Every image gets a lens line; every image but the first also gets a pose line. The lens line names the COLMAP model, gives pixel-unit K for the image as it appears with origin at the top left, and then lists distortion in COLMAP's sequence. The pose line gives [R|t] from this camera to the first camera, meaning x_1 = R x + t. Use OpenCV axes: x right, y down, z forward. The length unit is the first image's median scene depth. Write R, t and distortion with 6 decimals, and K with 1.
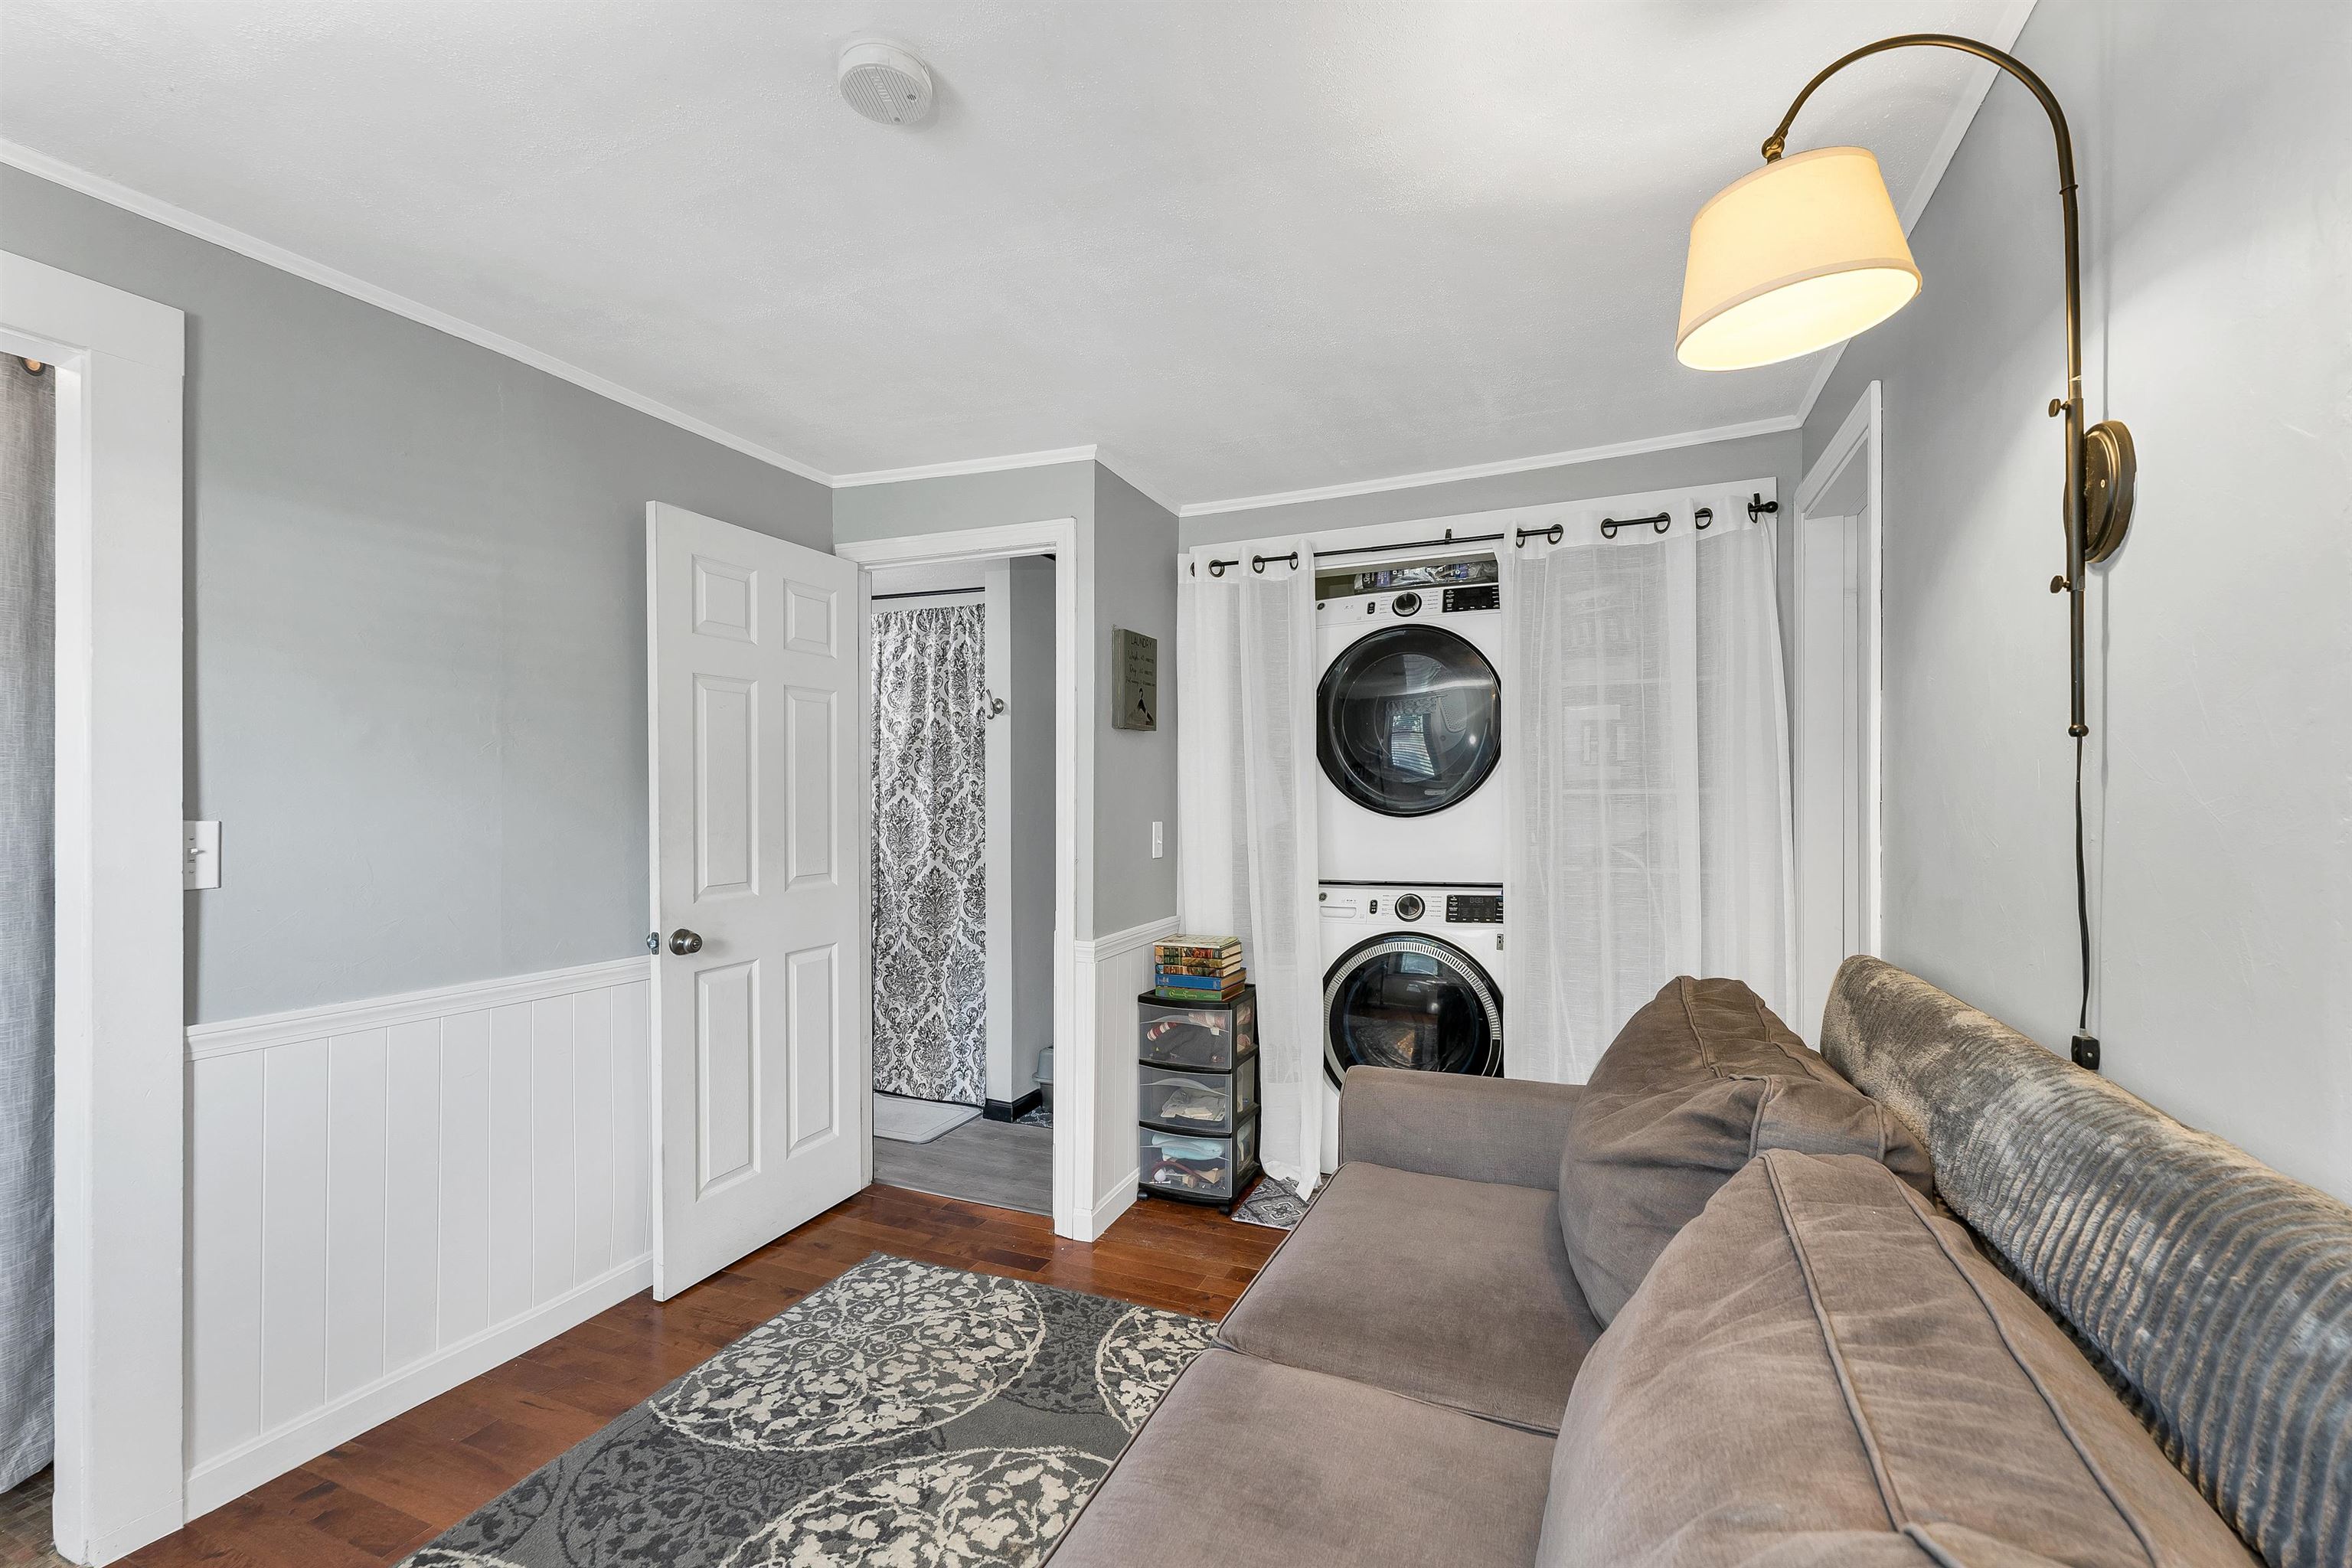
lens RADIAL K [[1007.7, 0, 1164.5], [0, 1007.7, 793.5], [0, 0, 1]] dist [0.000958, 0.000377]
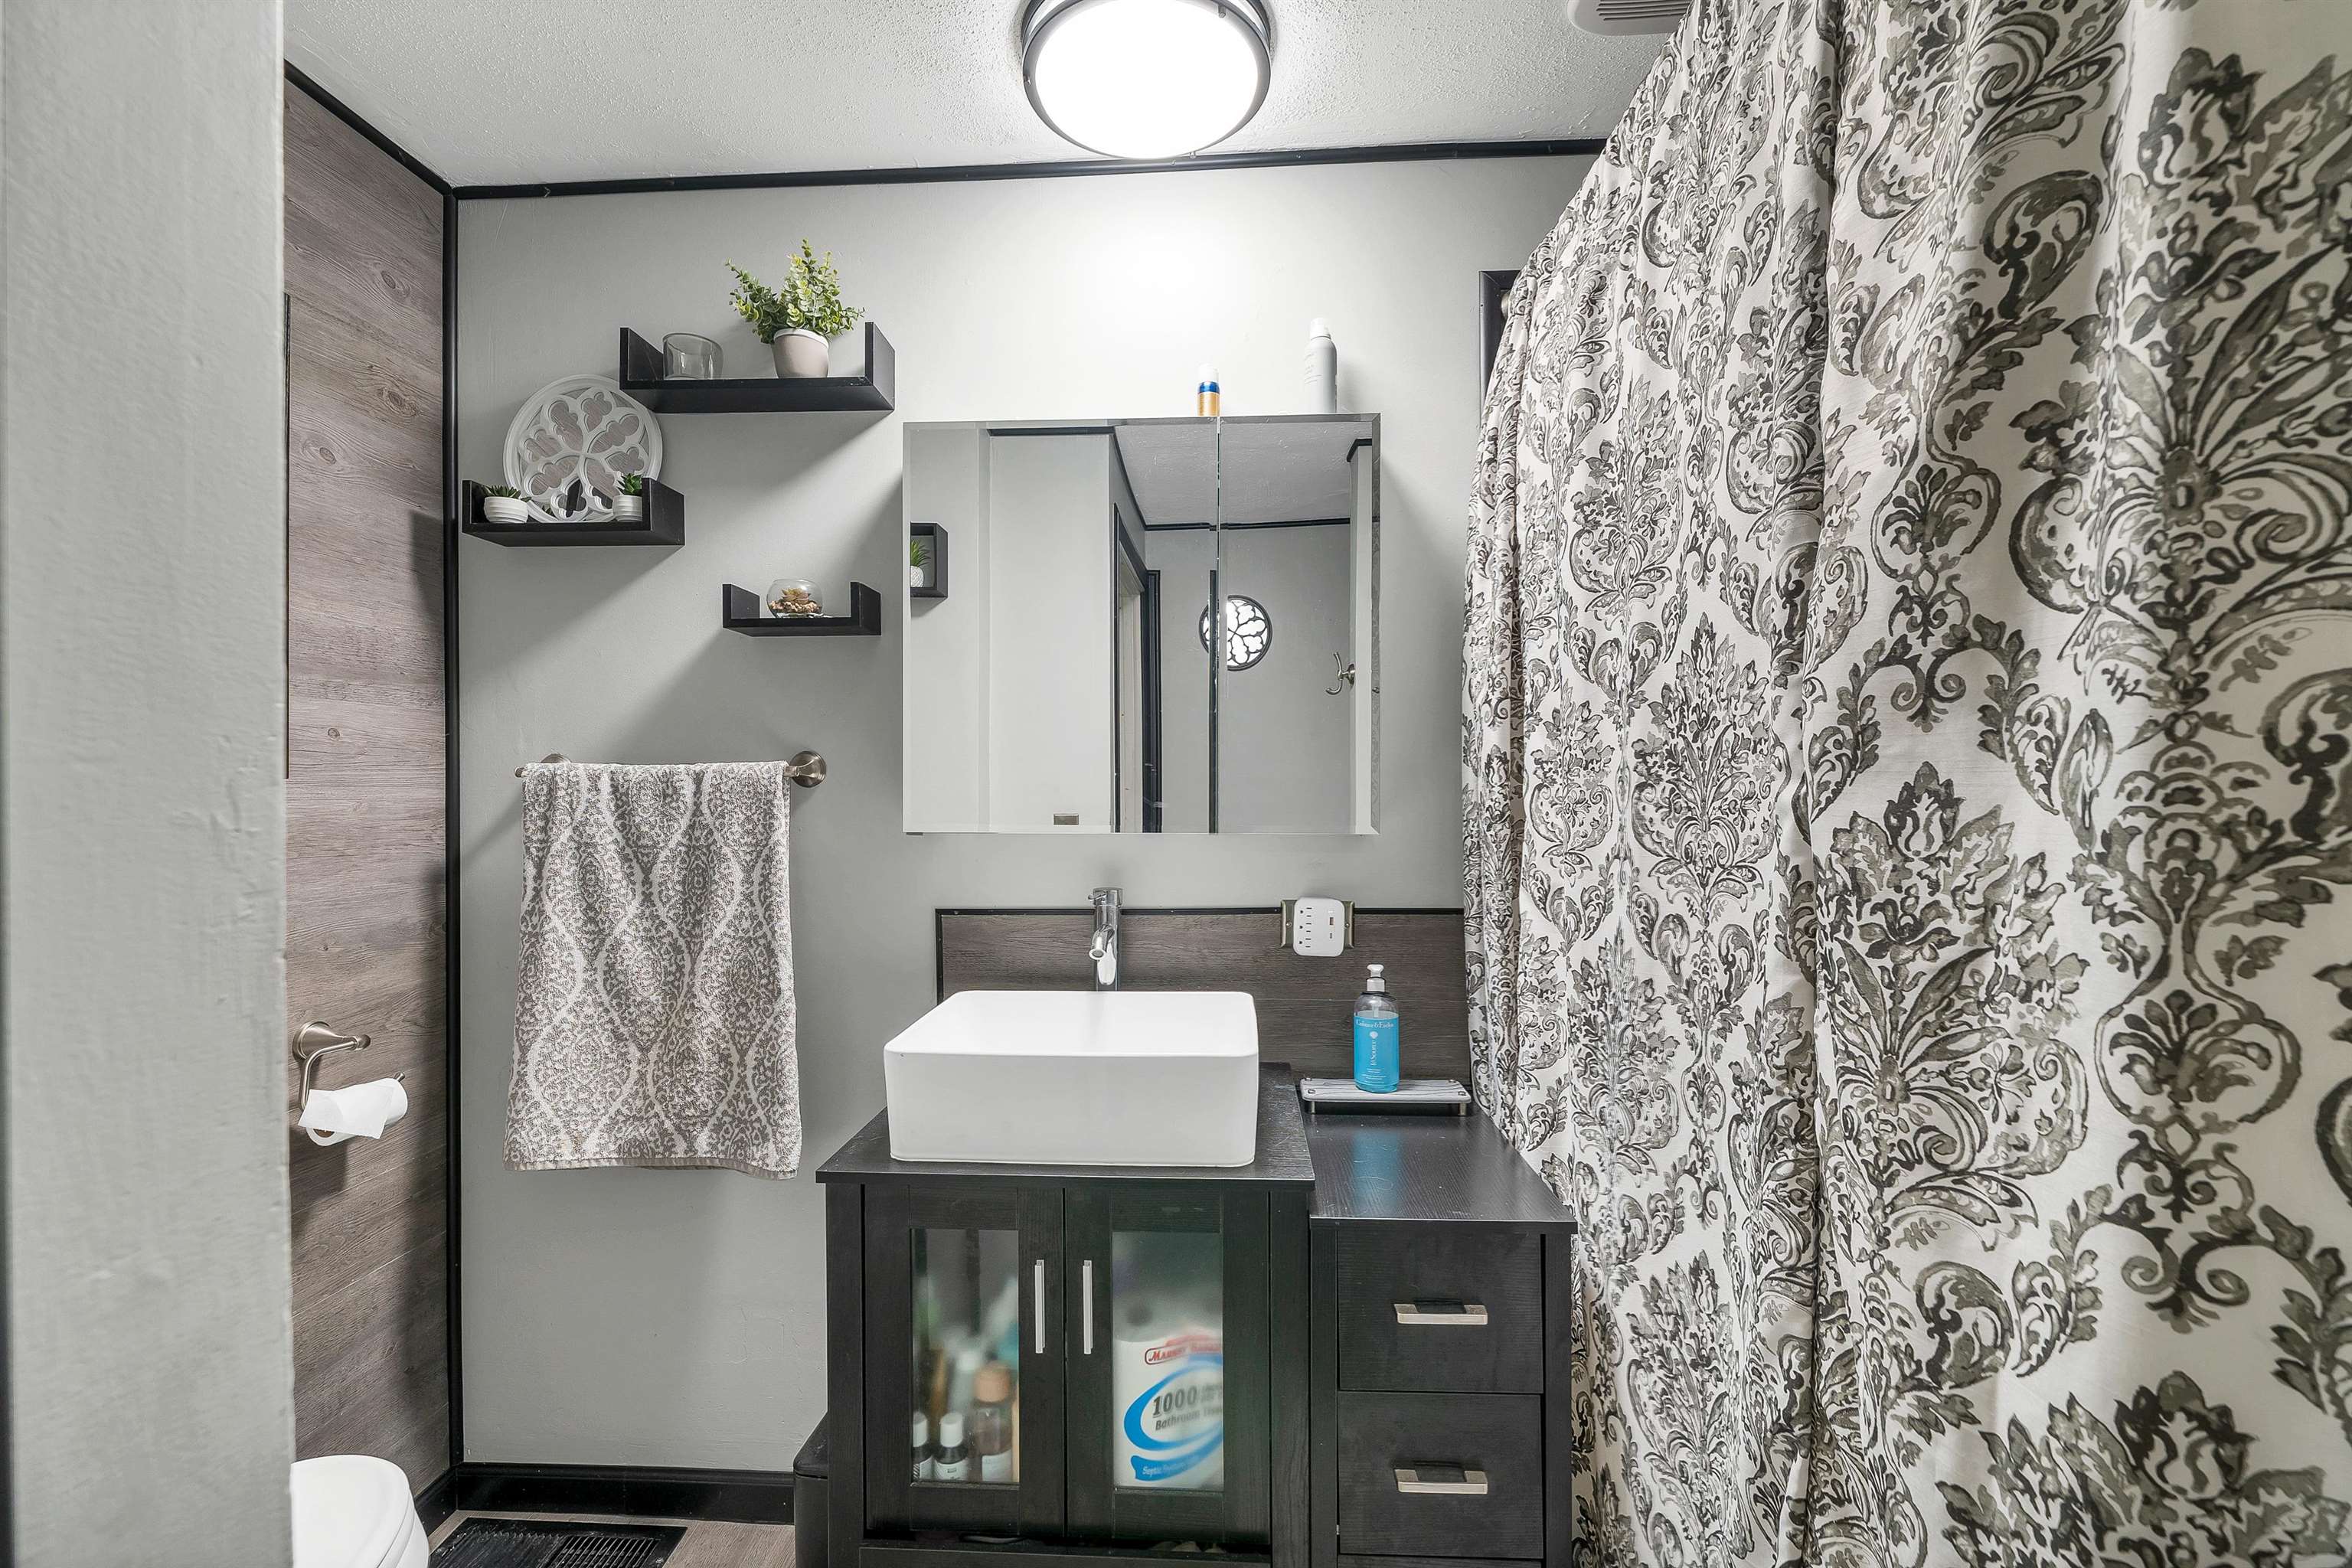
lens RADIAL K [[983.4, 0, 1179.0], [0, 983.4, 812.3], [0, 0, 1]] dist [-0.000071, -0.000026]
pose [[0.346794, 0.005717, -0.937924, -0.163886], [0.001411, 0.999977, 0.006617, 0.007868], [0.937940, -0.003618, 0.346778, 0.855306]]
